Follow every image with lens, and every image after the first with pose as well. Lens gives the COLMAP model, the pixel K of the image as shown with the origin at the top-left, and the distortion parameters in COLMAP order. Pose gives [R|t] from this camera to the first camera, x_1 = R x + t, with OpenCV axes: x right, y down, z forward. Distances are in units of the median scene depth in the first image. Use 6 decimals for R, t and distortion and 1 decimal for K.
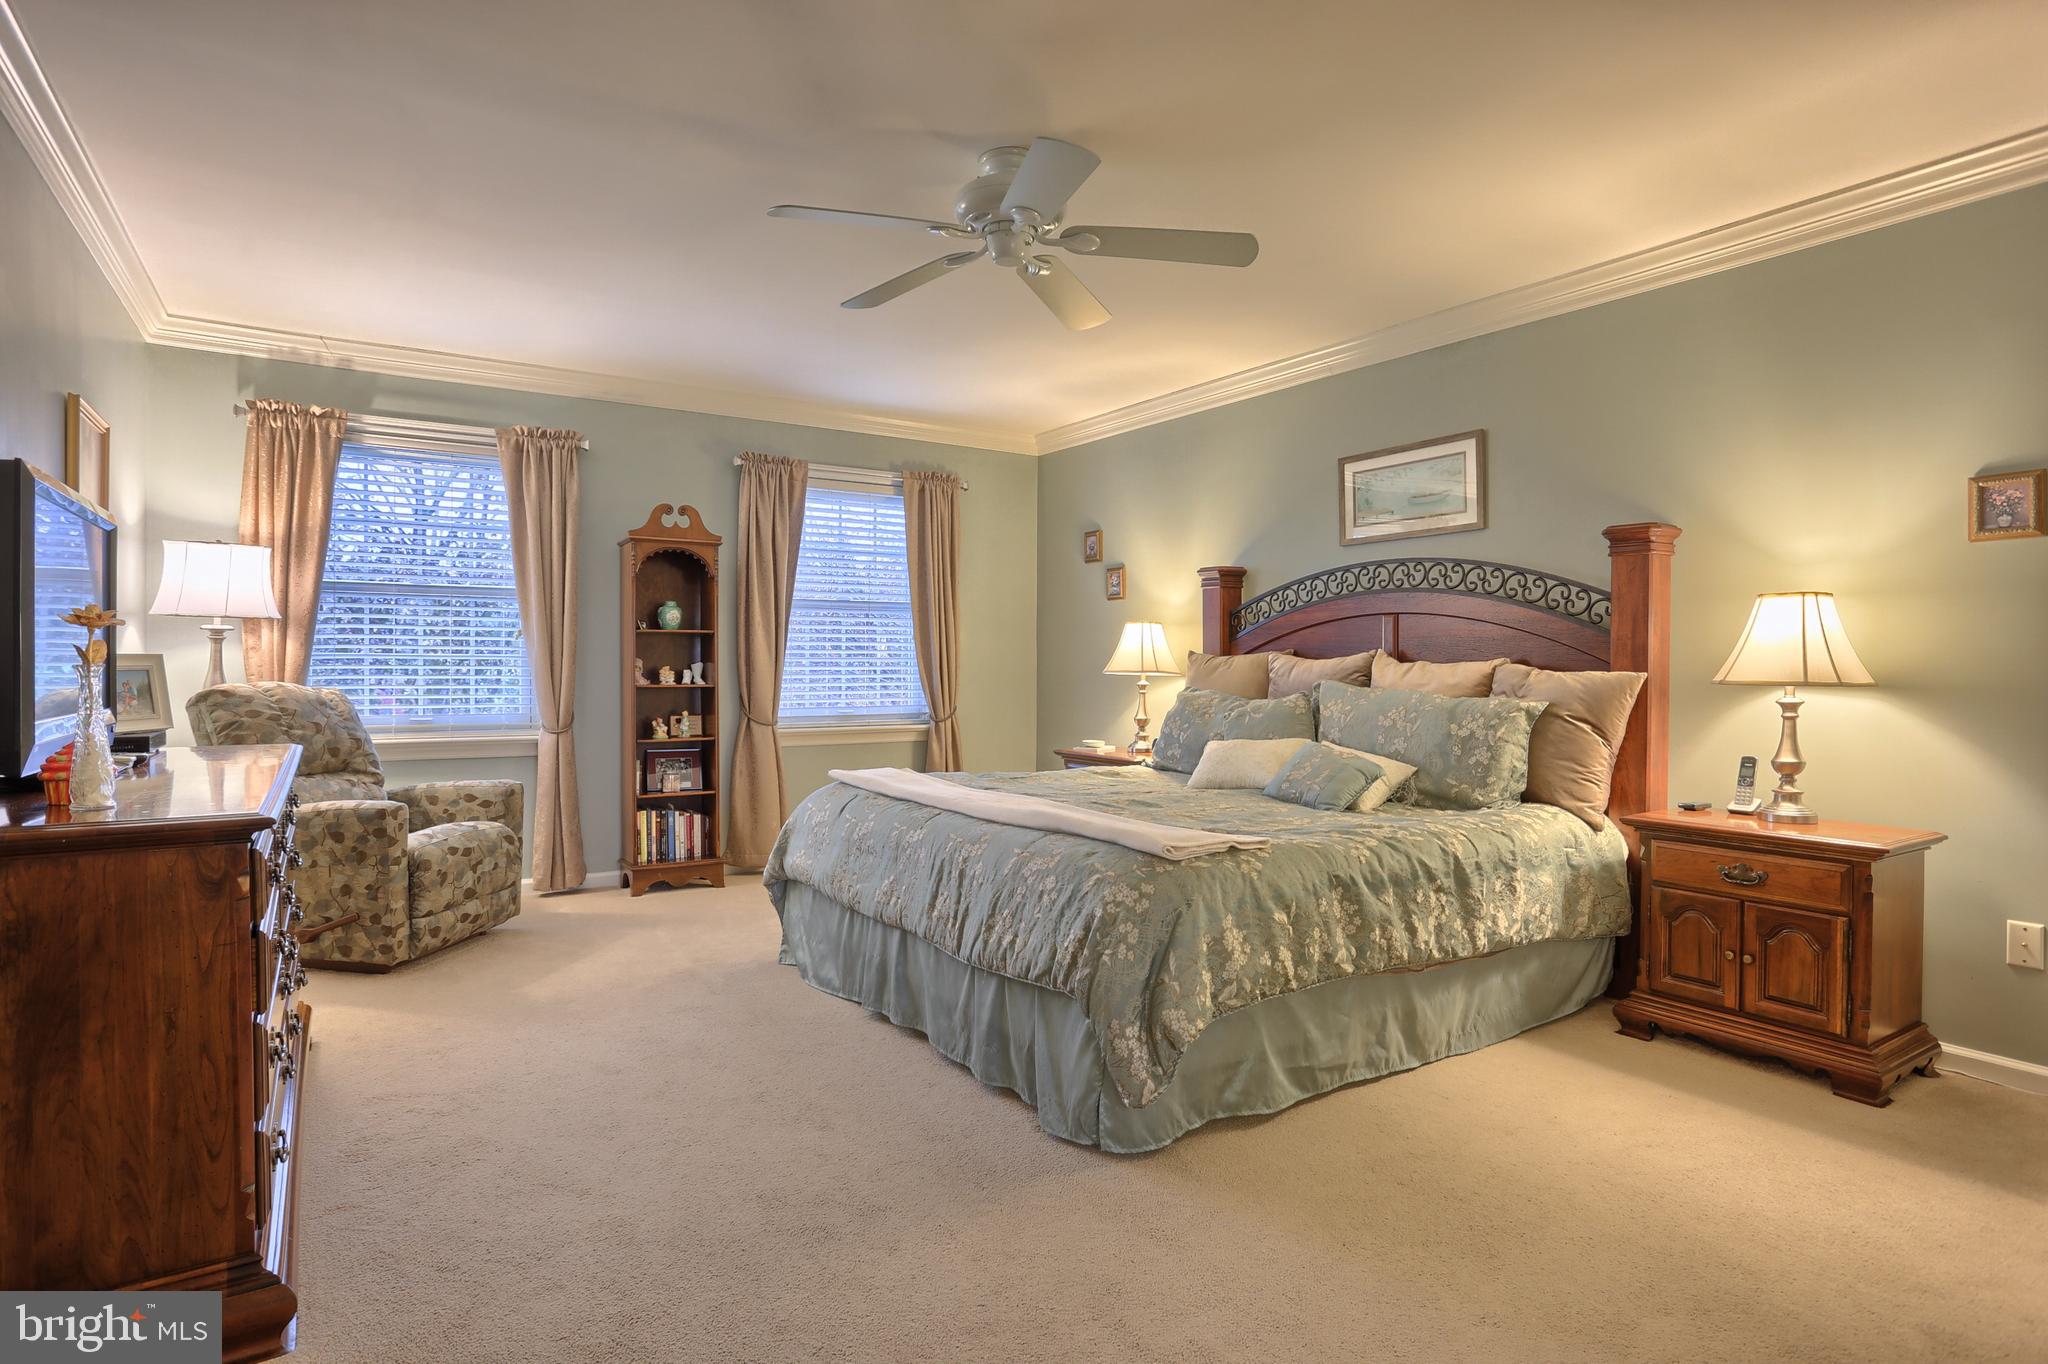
lens RADIAL K [[1099.4, 0, 1007.3], [0, 1099.4, 677.5], [0, 0, 1]] dist [-0.069119, 0.041339]
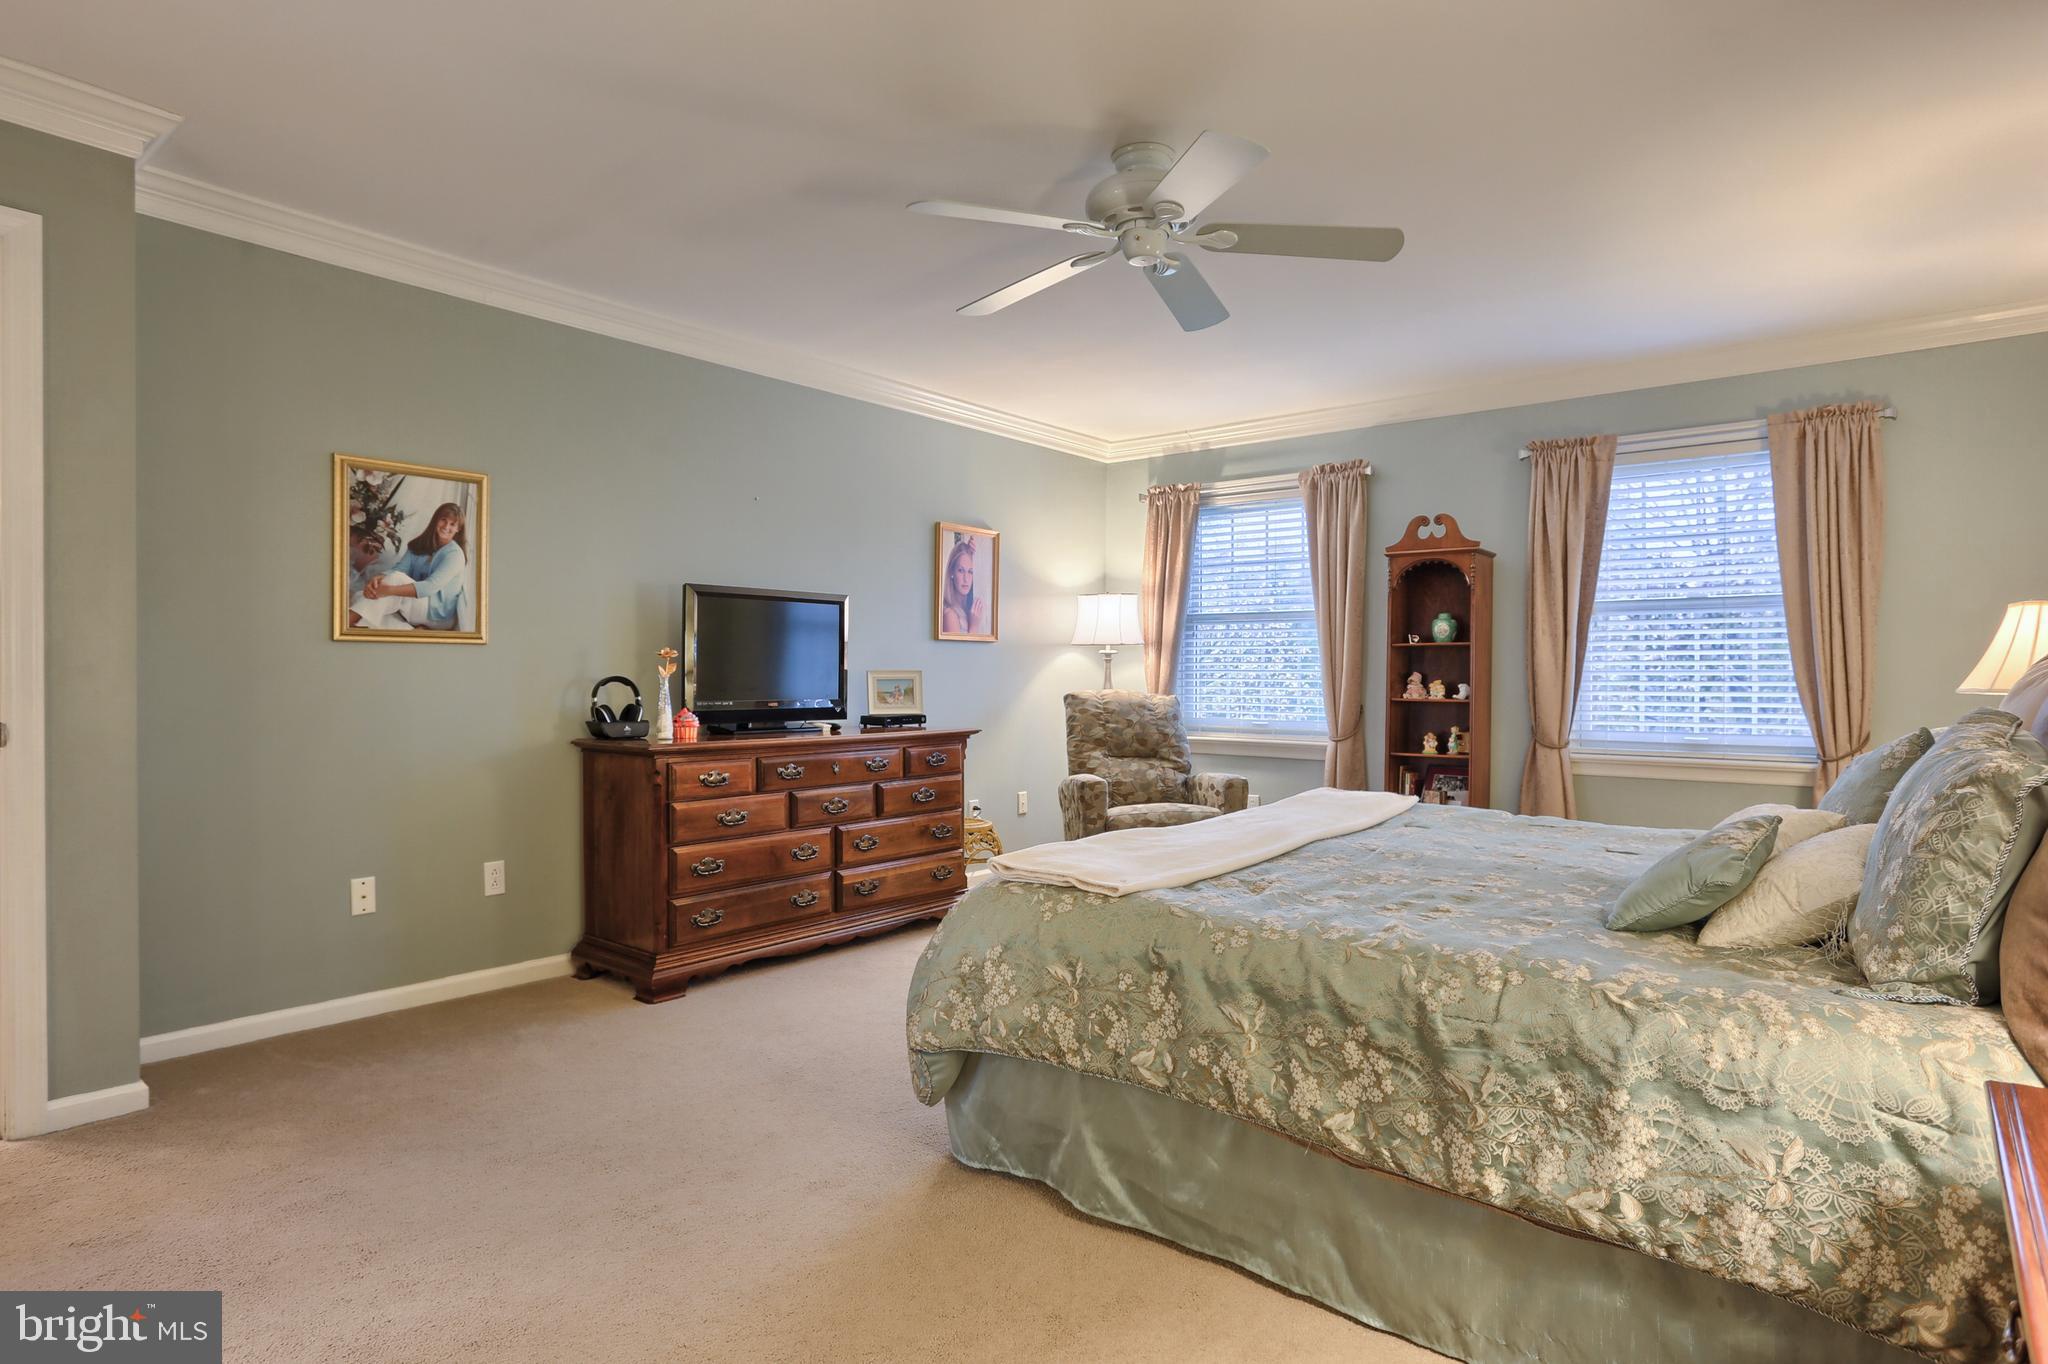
lens RADIAL K [[1099.4, 0, 1007.3], [0, 1099.4, 677.5], [0, 0, 1]] dist [-0.069119, 0.041339]
pose [[0.280789, -0.001049, -0.959769, 0.584555], [-0.014859, 0.999875, -0.005440, -0.001628], [0.959654, 0.015789, 0.280739, 0.402310]]
